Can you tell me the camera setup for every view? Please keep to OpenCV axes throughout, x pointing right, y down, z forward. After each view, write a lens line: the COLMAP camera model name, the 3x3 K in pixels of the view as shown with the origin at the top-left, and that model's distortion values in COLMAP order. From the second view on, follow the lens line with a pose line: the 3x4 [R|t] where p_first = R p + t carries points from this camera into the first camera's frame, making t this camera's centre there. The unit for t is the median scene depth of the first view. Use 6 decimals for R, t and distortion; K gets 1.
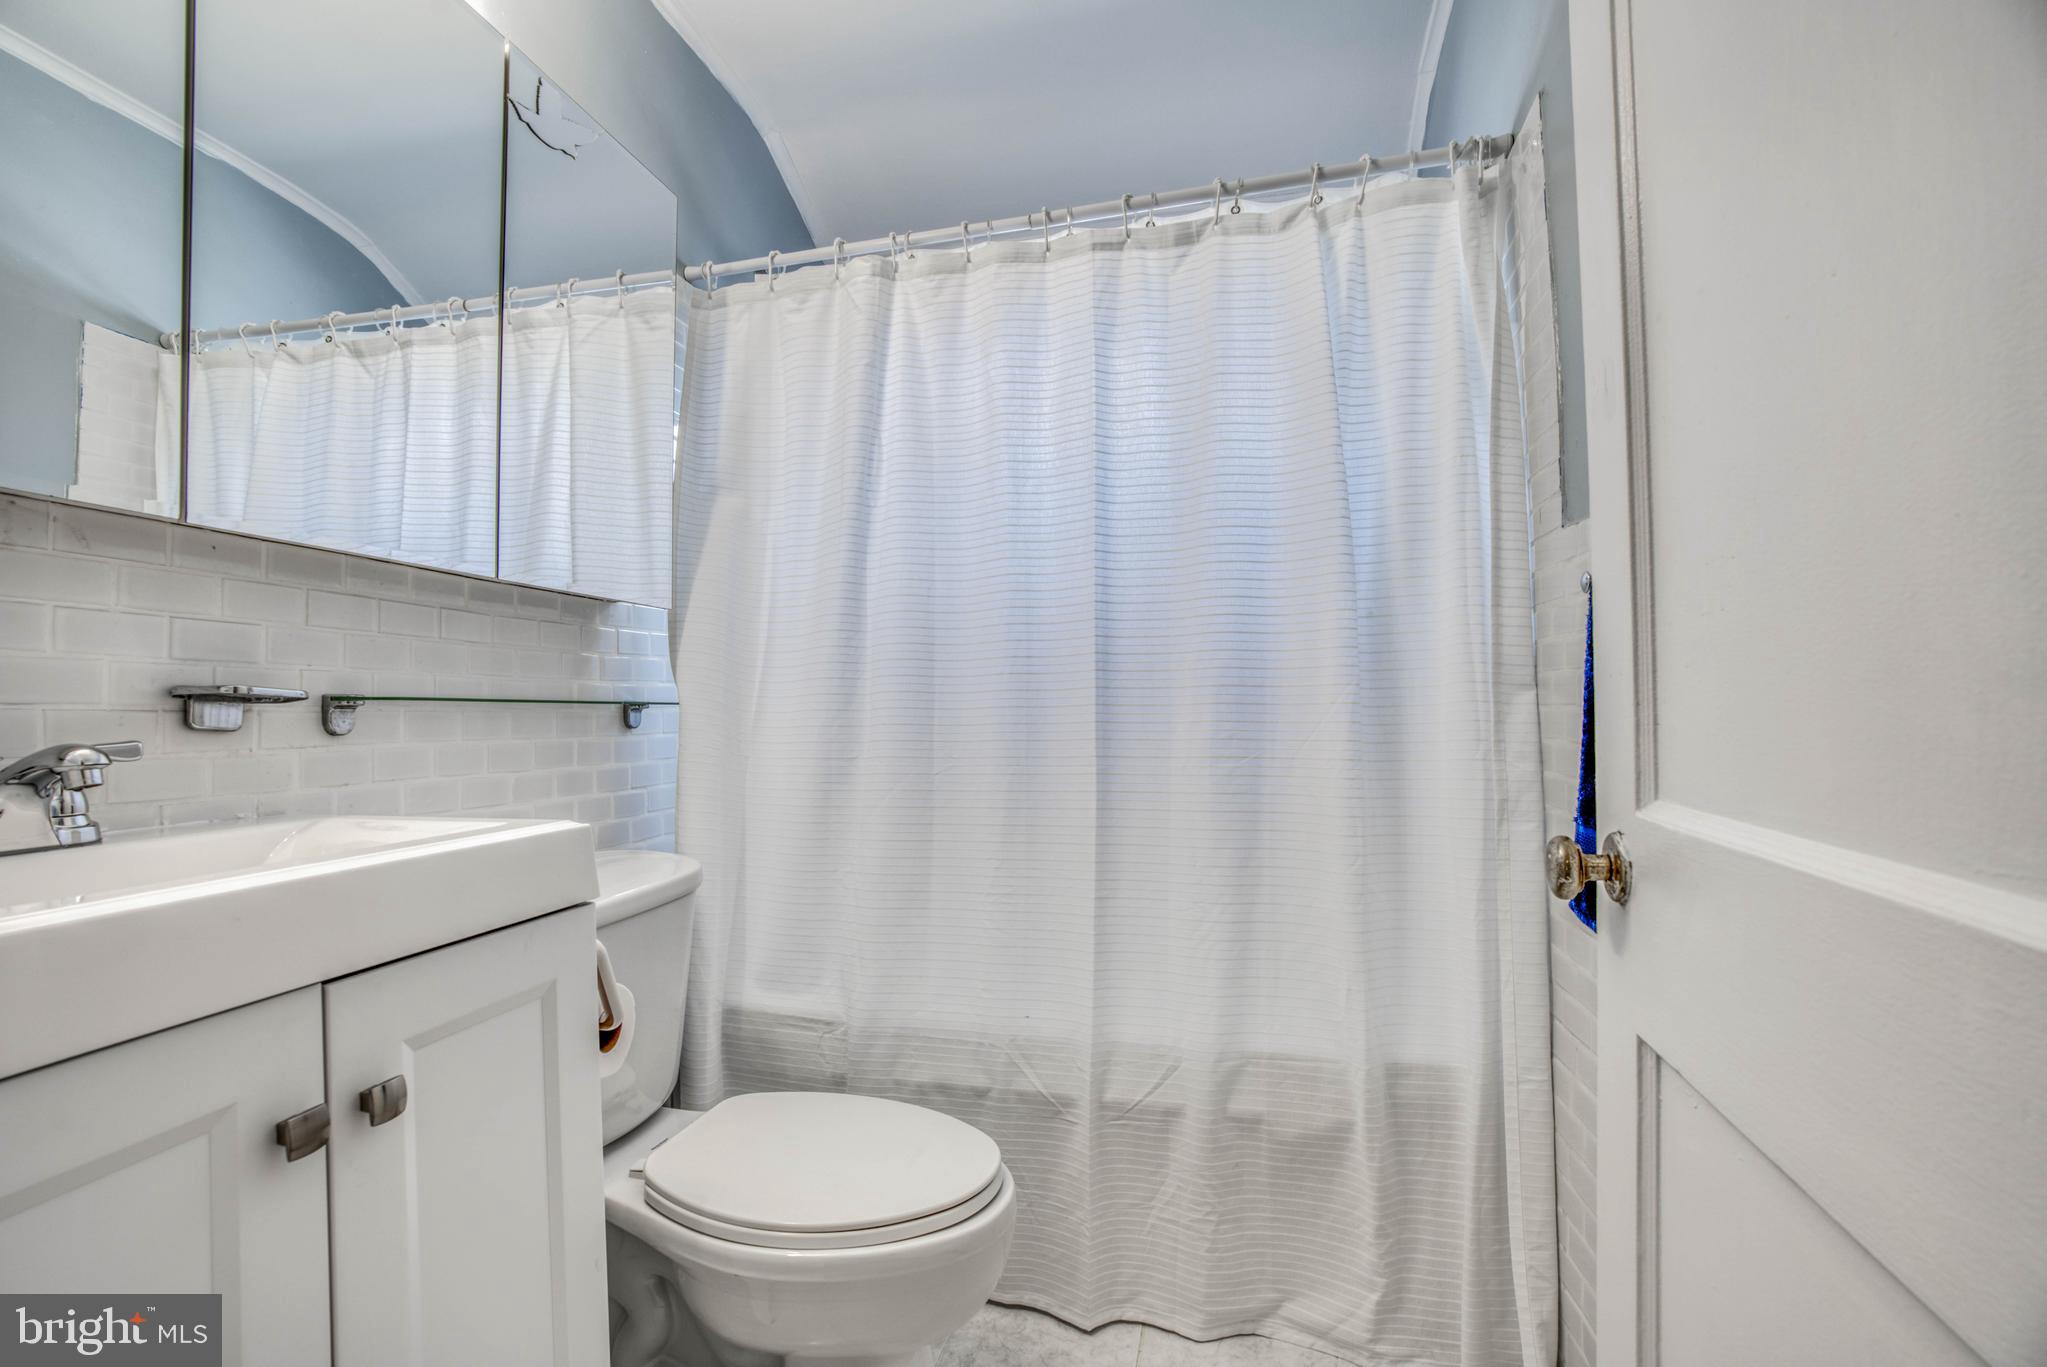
lens RADIAL K [[941.0, 0, 1018.1], [0, 941.0, 685.4], [0, 0, 1]] dist [-0.066621, 0.024864]
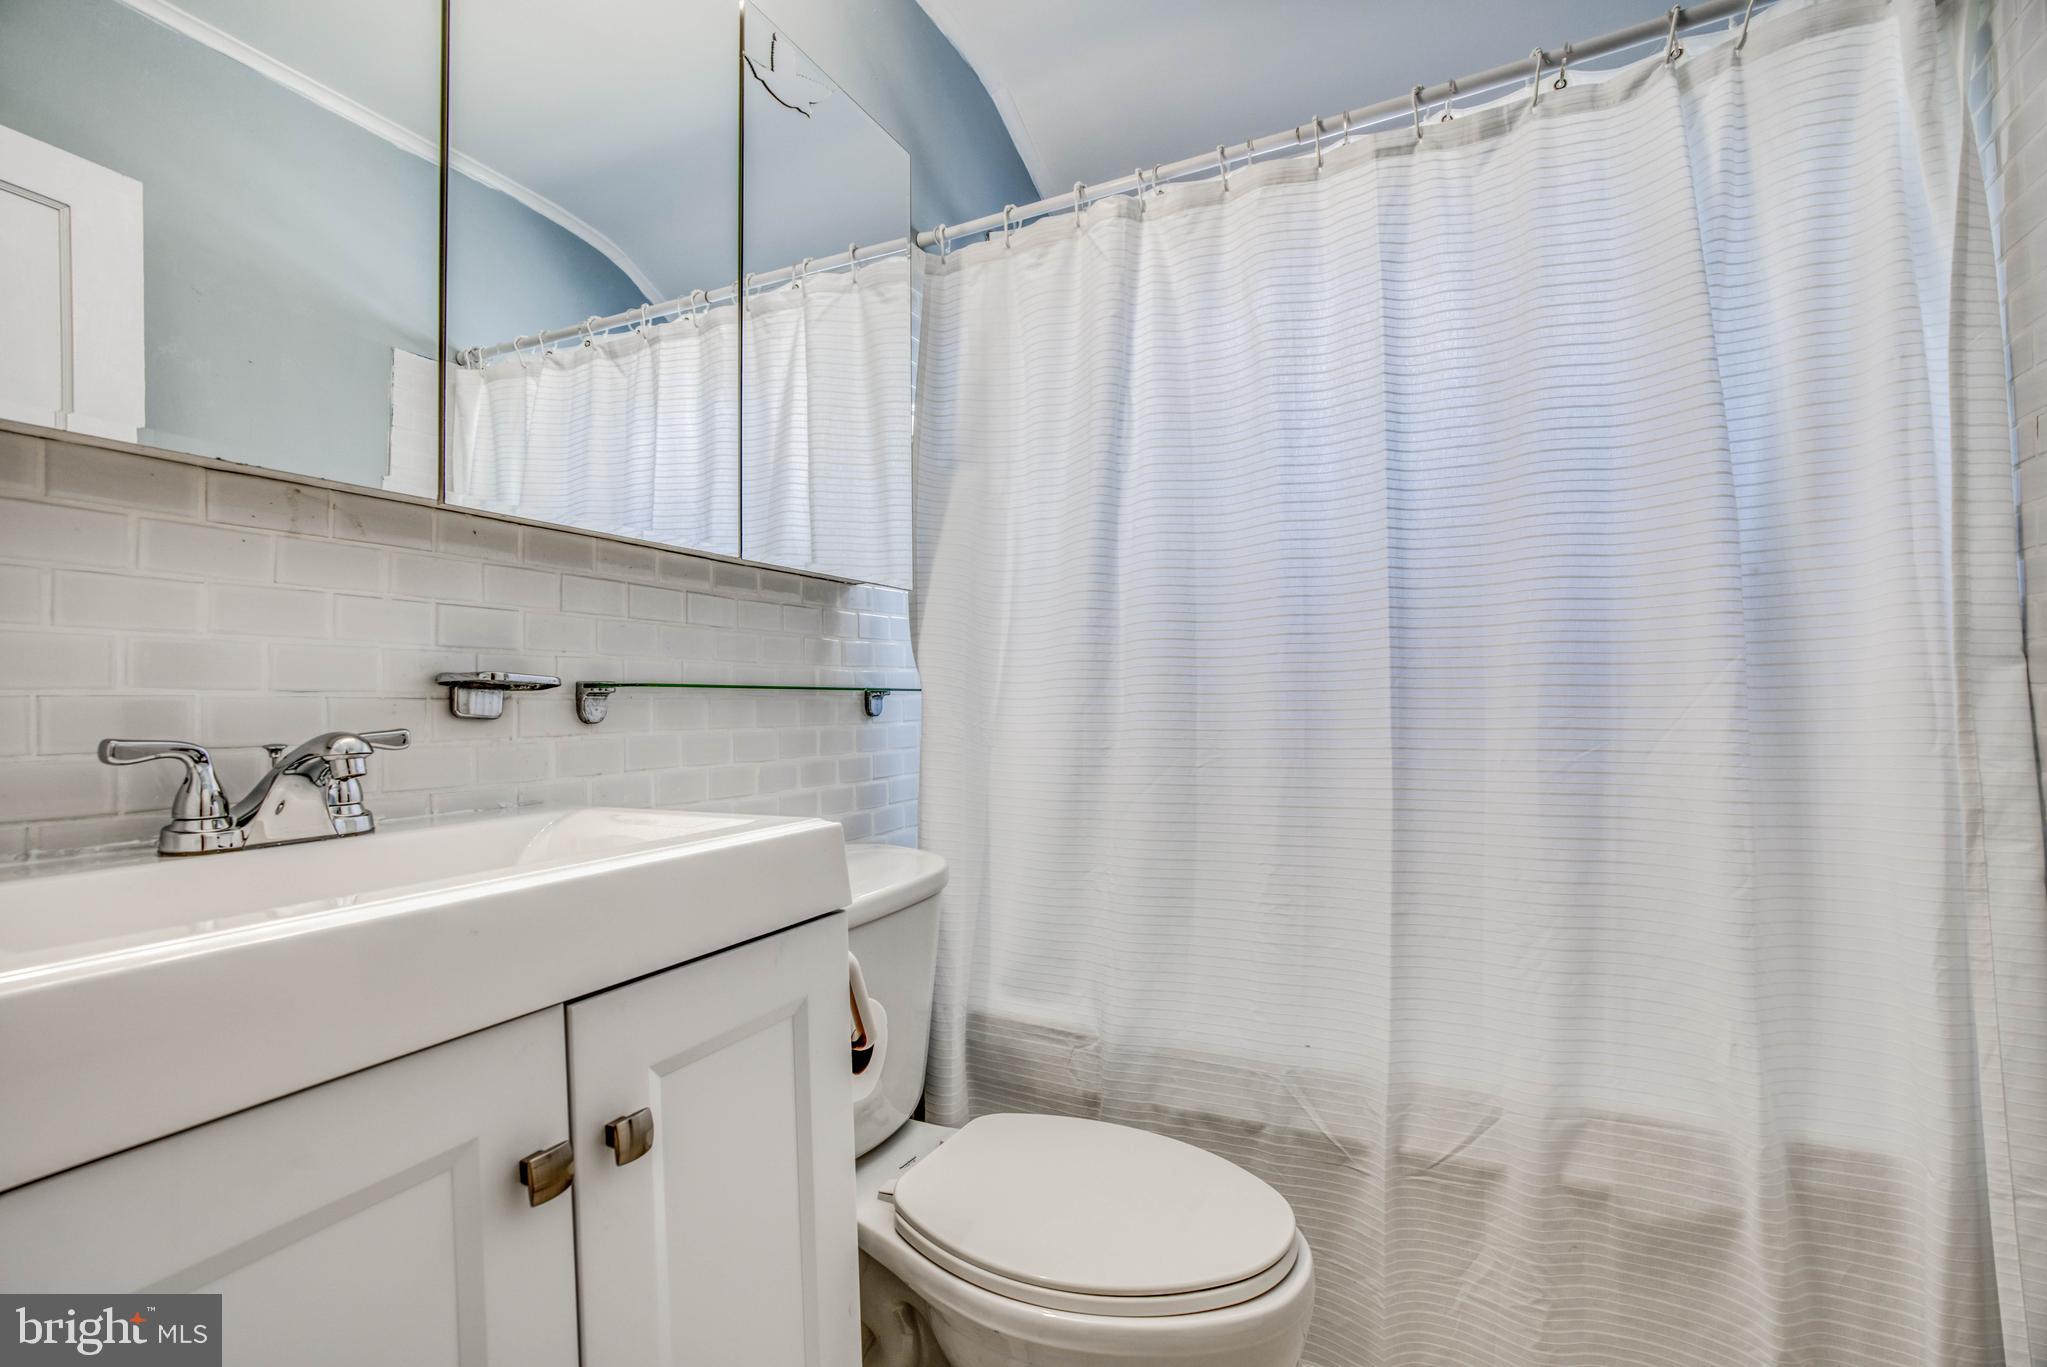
lens RADIAL K [[941.0, 0, 1017.2], [0, 941.0, 680.8], [0, 0, 1]] dist [-0.066621, 0.024864]
pose [[0.974306, -0.008527, -0.225067, -0.060181], [0.010303, 0.999924, 0.006716, 0.005108], [0.224992, -0.008862, 0.974320, 0.104303]]
